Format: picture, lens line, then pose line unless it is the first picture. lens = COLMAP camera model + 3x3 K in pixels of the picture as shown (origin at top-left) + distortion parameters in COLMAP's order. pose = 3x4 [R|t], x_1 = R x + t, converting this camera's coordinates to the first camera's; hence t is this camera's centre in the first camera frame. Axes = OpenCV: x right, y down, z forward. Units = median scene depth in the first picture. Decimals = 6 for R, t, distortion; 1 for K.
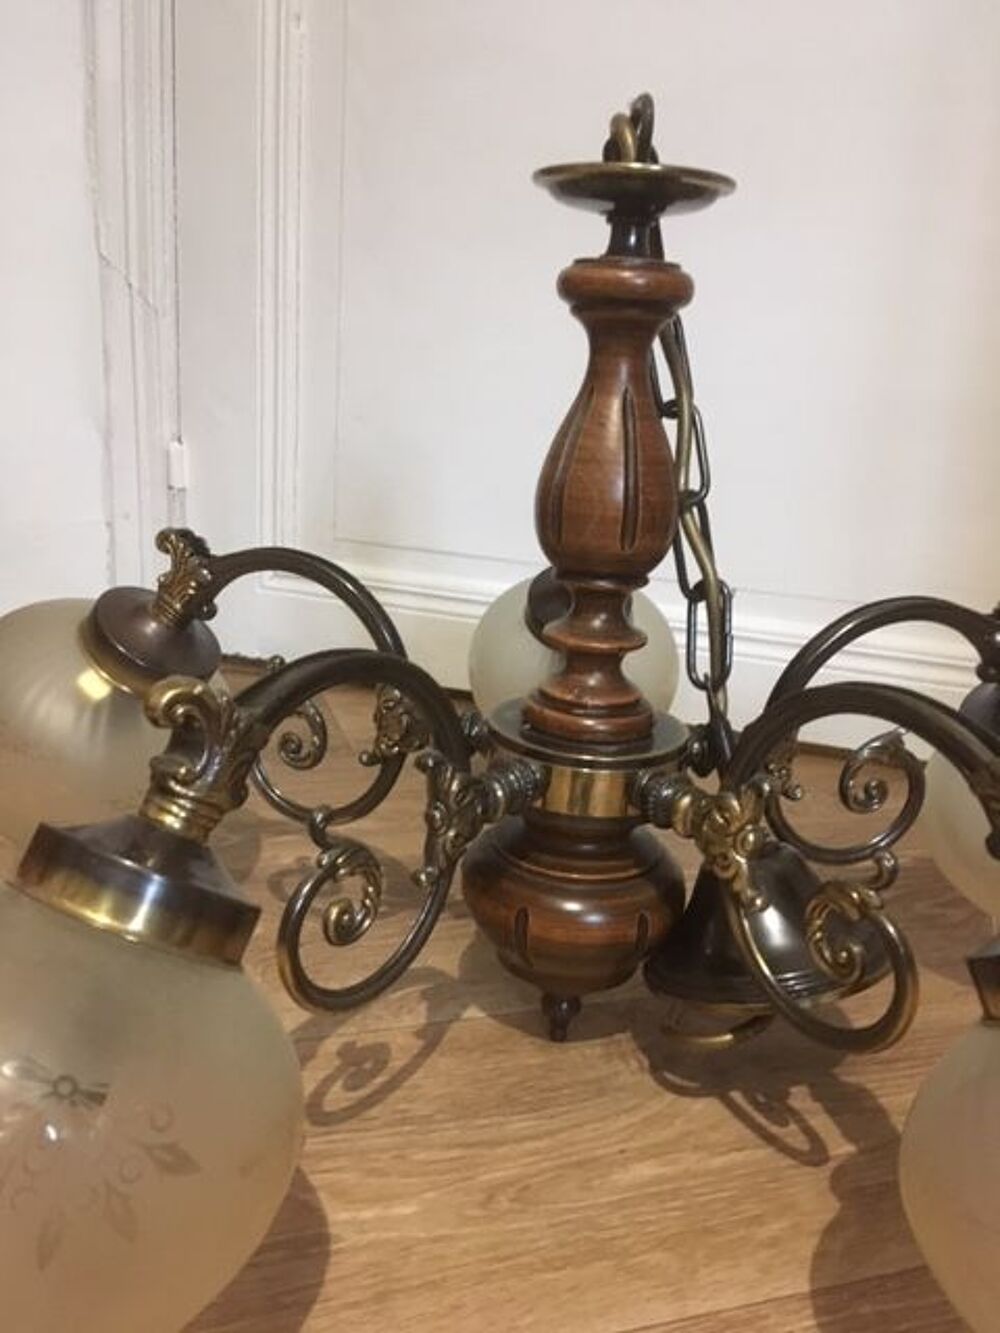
lens RADIAL K [[998.2, 0, 500.0], [0, 998.2, 666.5], [0, 0, 1]] dist [0.058908, -0.113222]
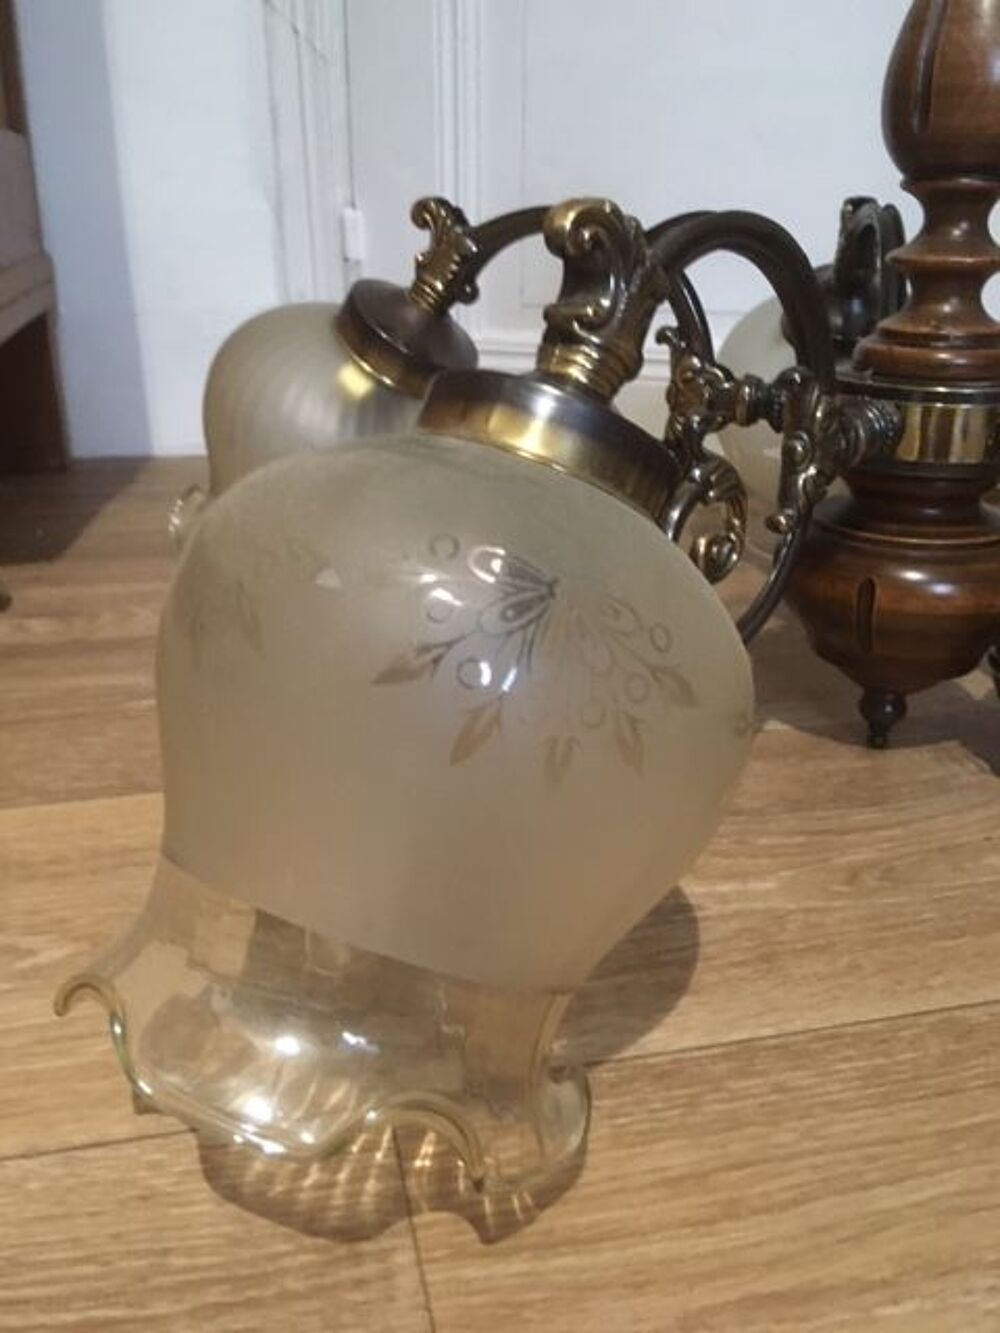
lens RADIAL K [[1010.7, 0, 496.6], [0, 1010.7, 657.7], [0, 0, 1]] dist [0.003197, -0.002343]
pose [[0.993744, -0.024235, -0.109018, -0.215433], [0.036644, 0.992884, 0.113311, 0.205611], [0.105496, -0.116597, 0.987561, 0.081876]]
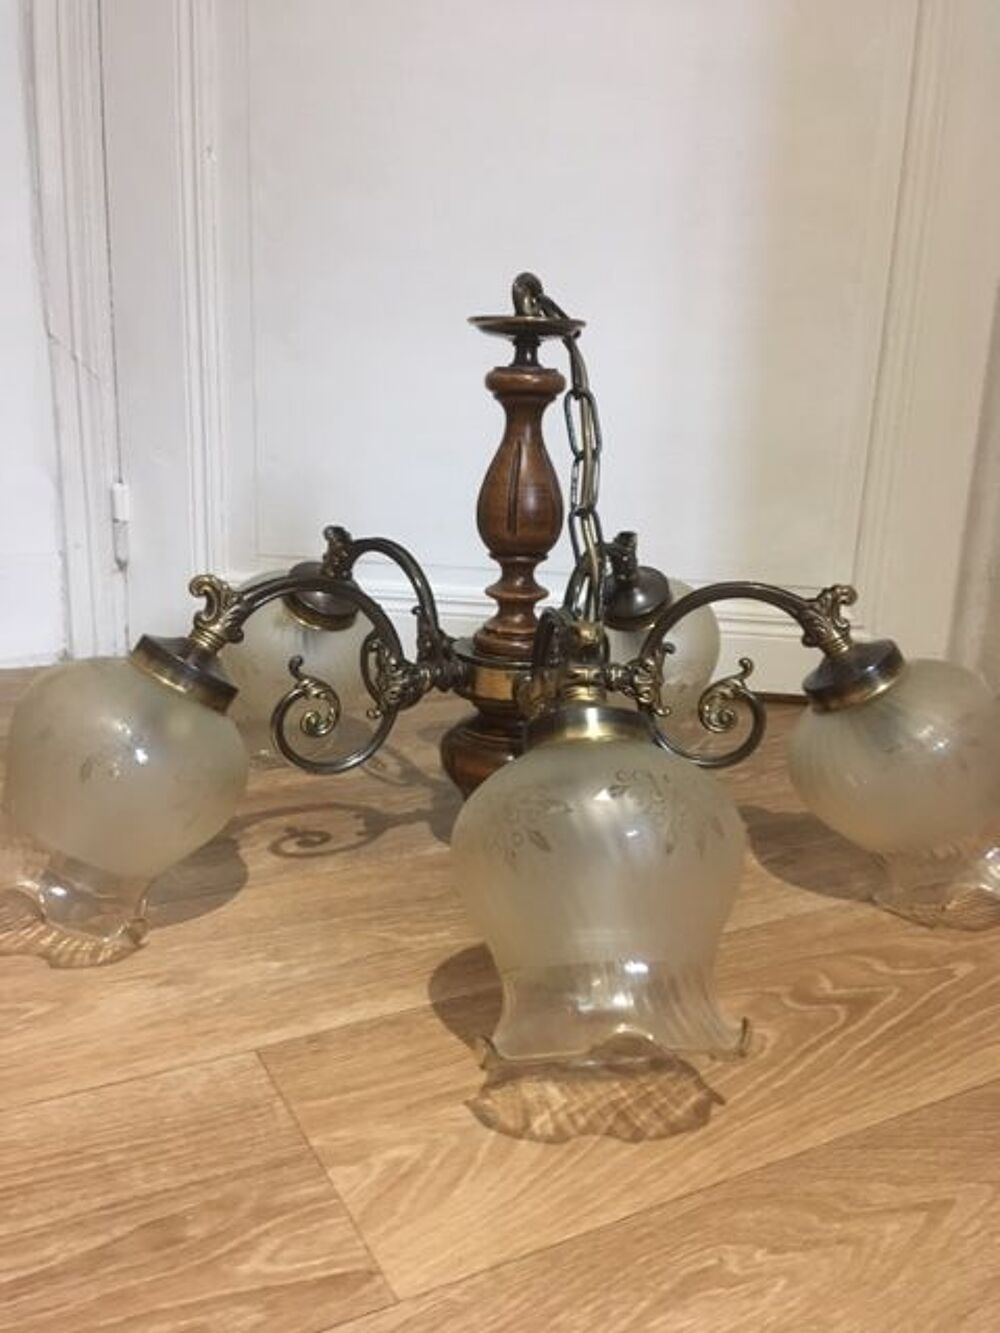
lens RADIAL K [[1010.7, 0, 496.6], [0, 1010.7, 657.7], [0, 0, 1]] dist [0.003197, -0.002343]
pose [[0.979668, -0.070690, 0.187762, -0.269160], [0.077065, 0.996664, -0.026860, 0.125572], [-0.185236, 0.040784, 0.981847, -0.635125]]
